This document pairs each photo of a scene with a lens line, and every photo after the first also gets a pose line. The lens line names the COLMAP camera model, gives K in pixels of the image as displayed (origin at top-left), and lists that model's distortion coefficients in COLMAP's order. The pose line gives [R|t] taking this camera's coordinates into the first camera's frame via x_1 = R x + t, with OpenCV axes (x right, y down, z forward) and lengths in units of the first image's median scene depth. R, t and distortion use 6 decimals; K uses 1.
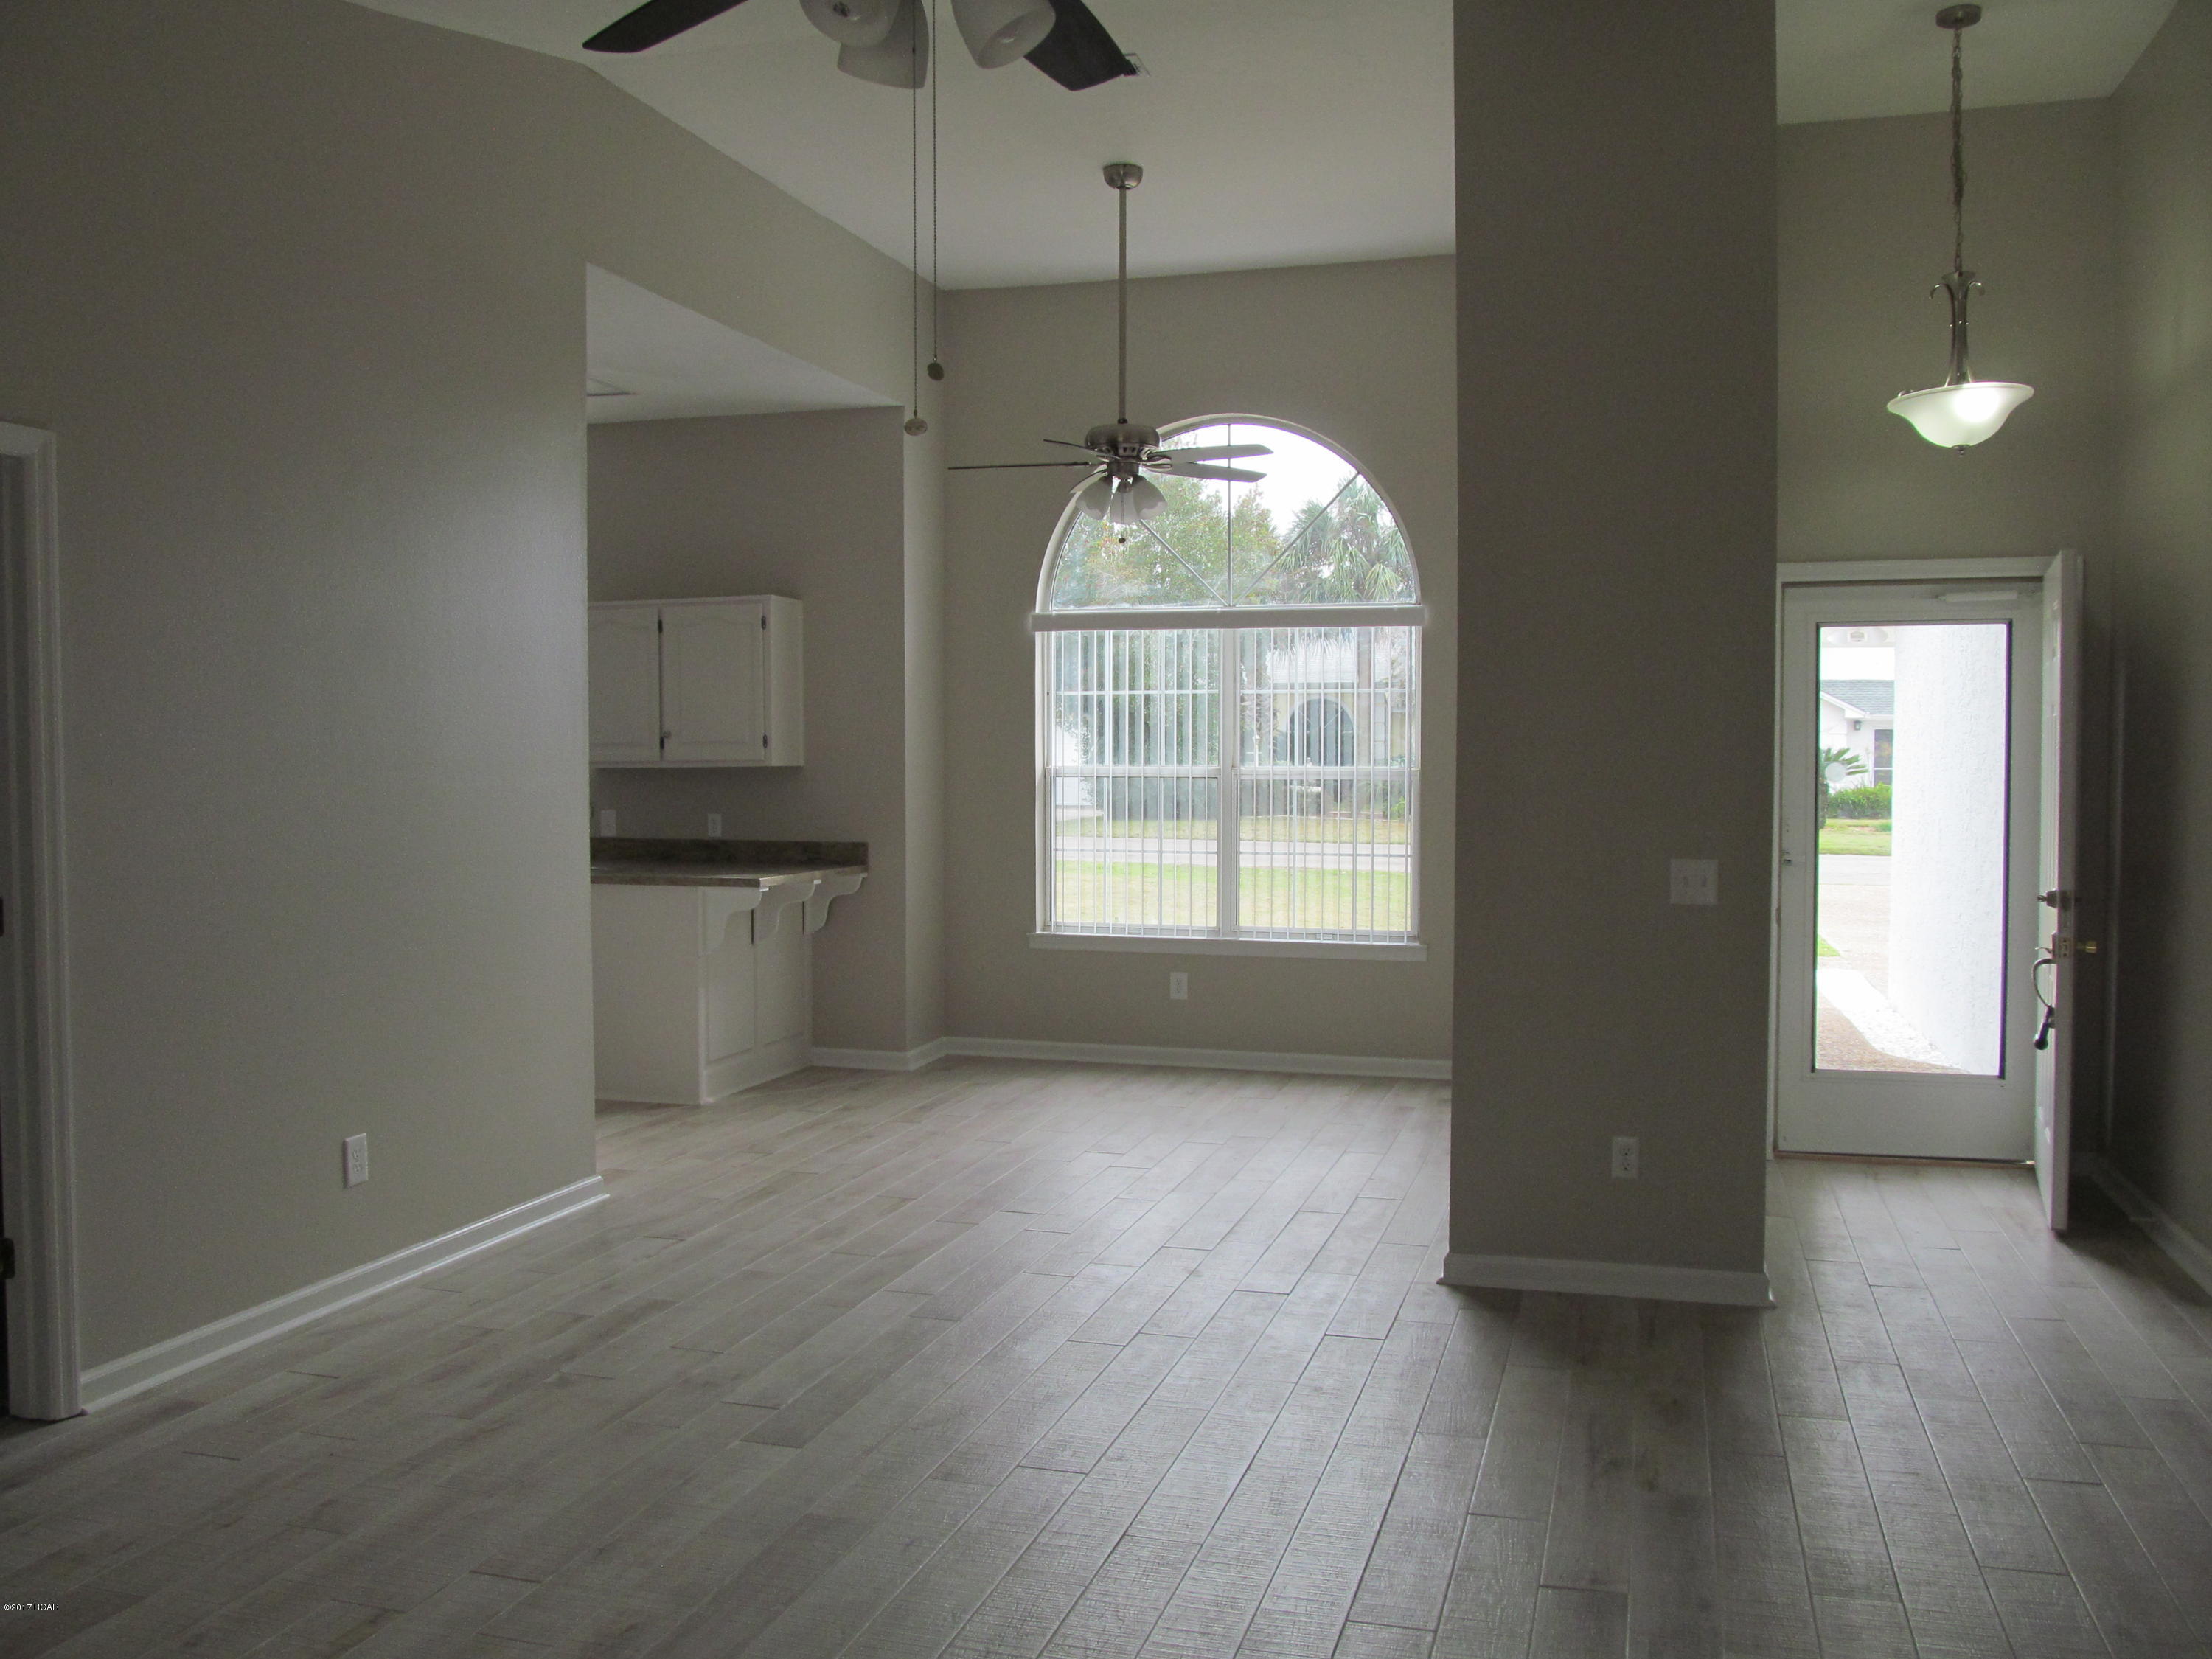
lens RADIAL K [[1836.7, 0, 1108.2], [0, 1836.7, 826.8], [0, 0, 1]] dist [-0.064857, 0.027181]
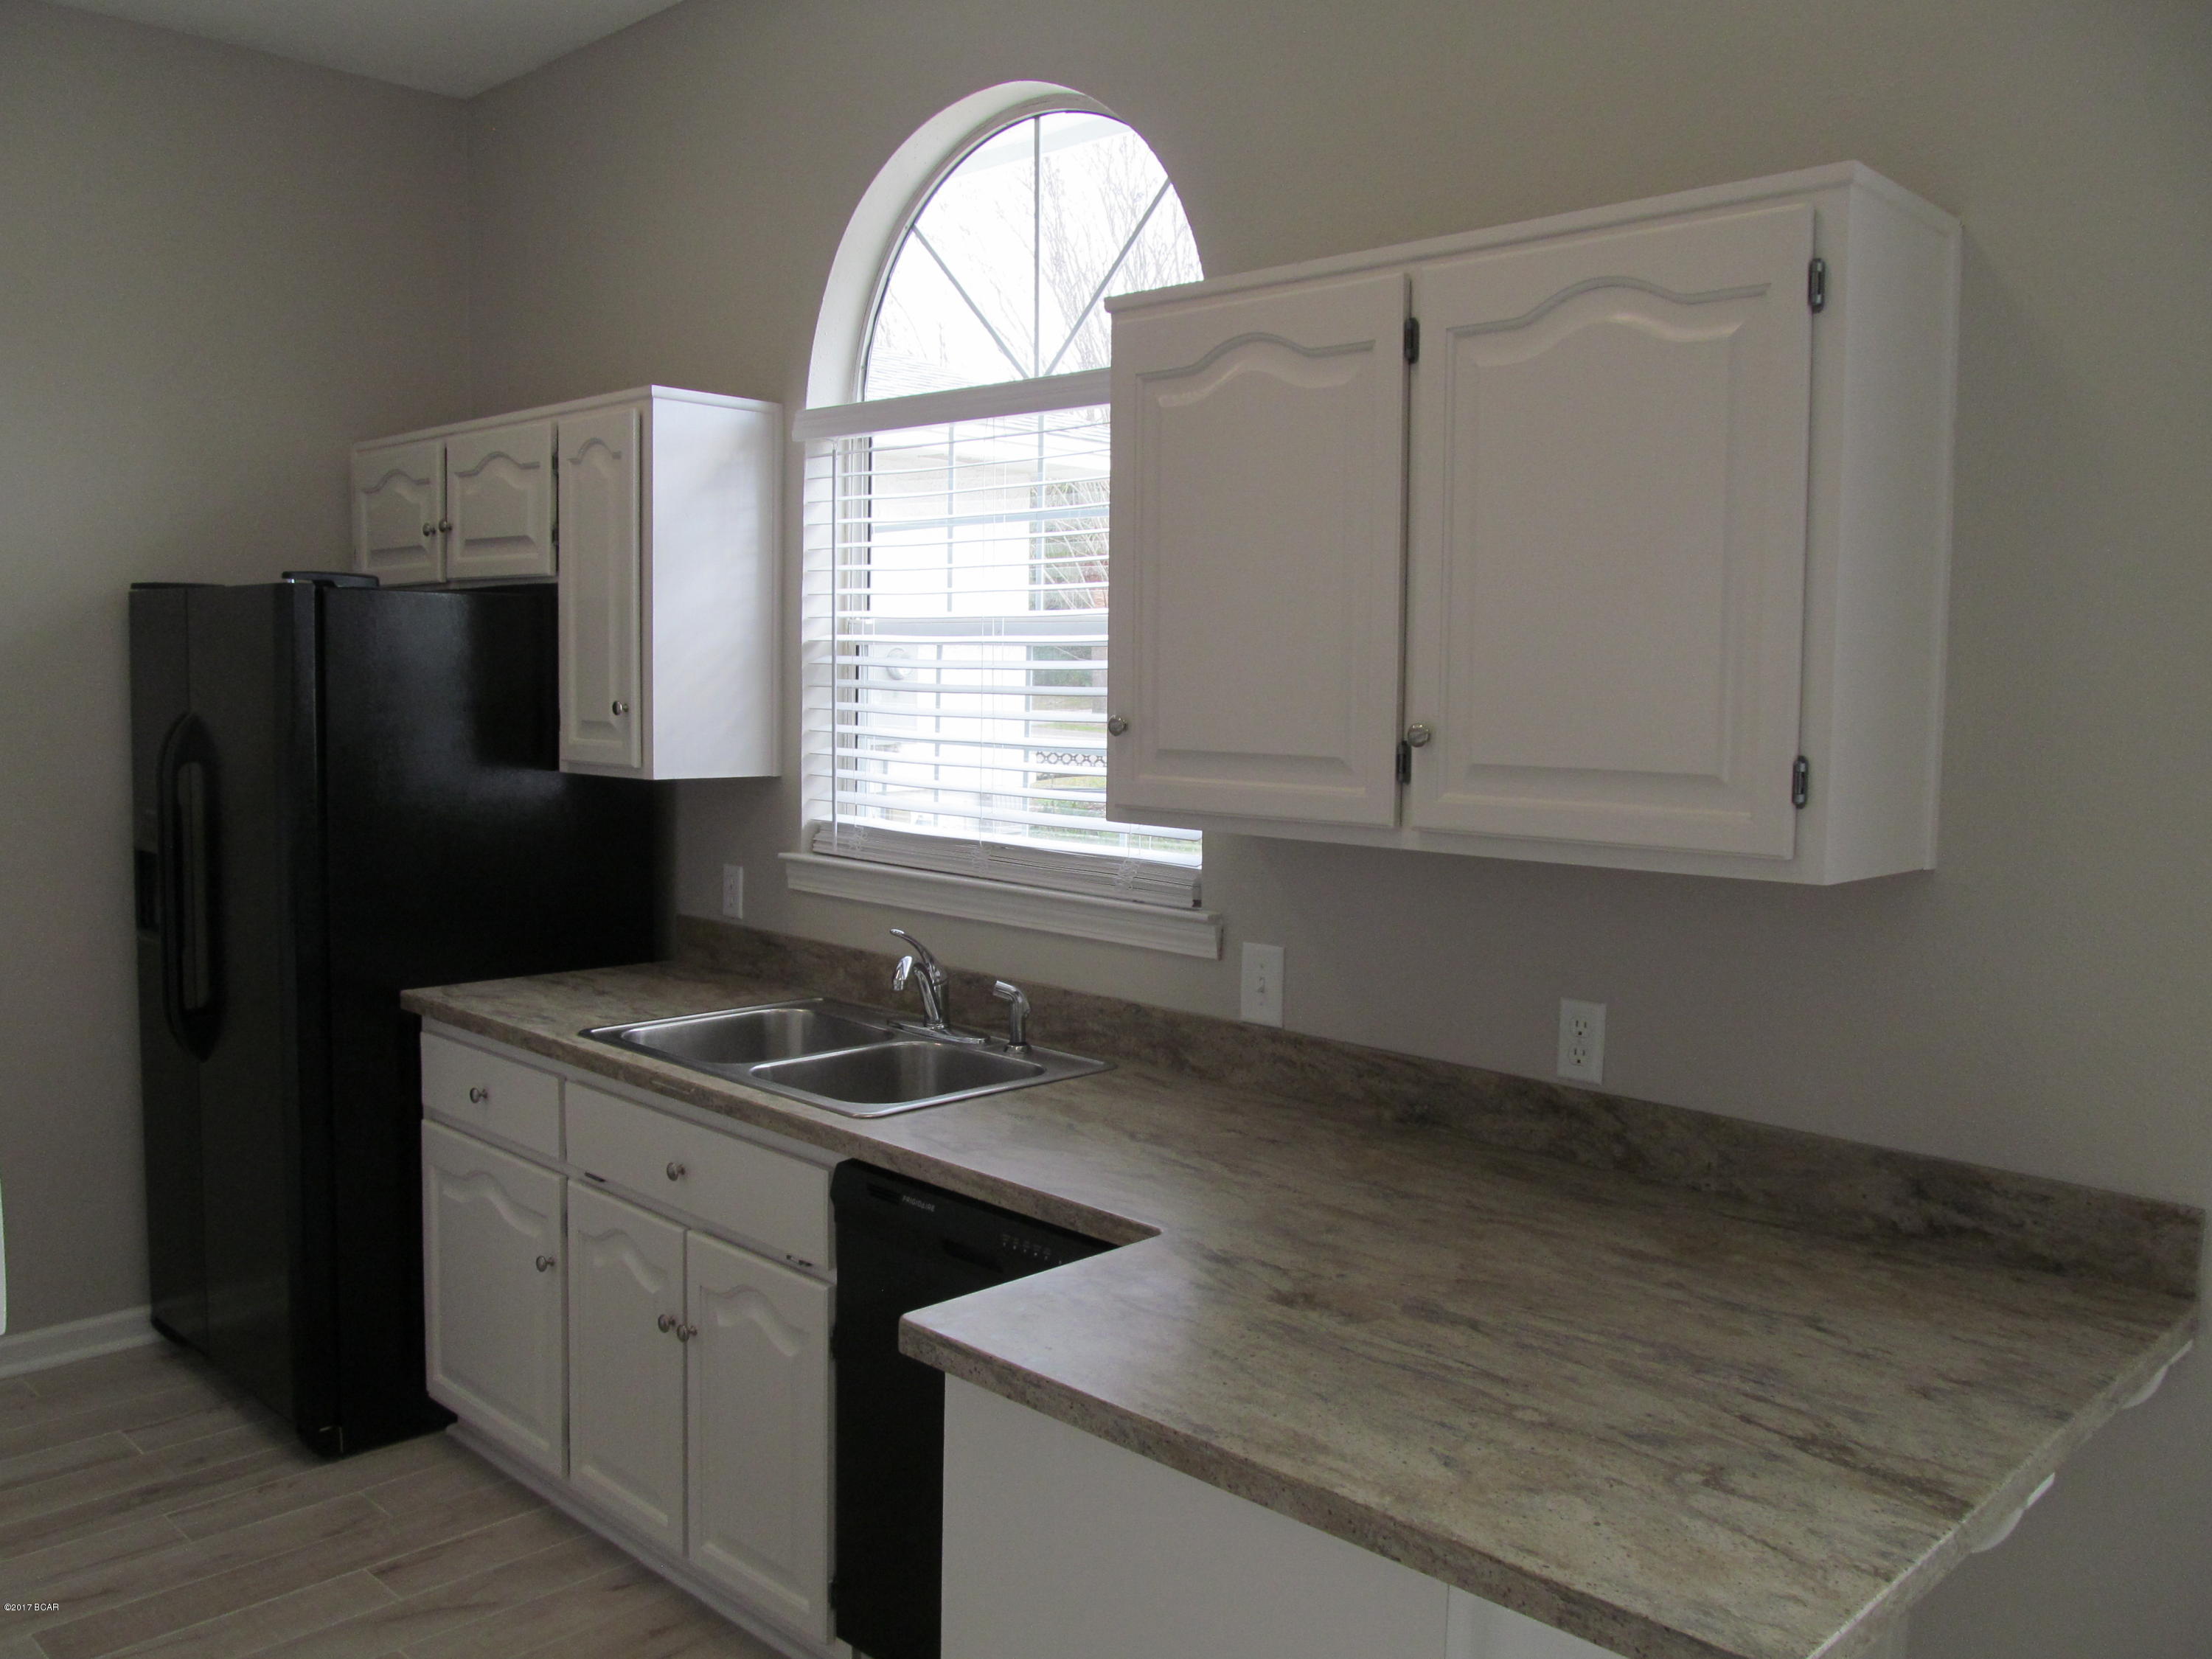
lens RADIAL K [[1836.7, 0, 1103.2], [0, 1836.7, 826.4], [0, 0, 1]] dist [-0.064857, 0.027181]
pose [[0.882150, 0.055547, -0.467681, -0.152095], [-0.037424, 0.998148, 0.047961, -0.047790], [0.469479, -0.024806, 0.882595, 0.729052]]
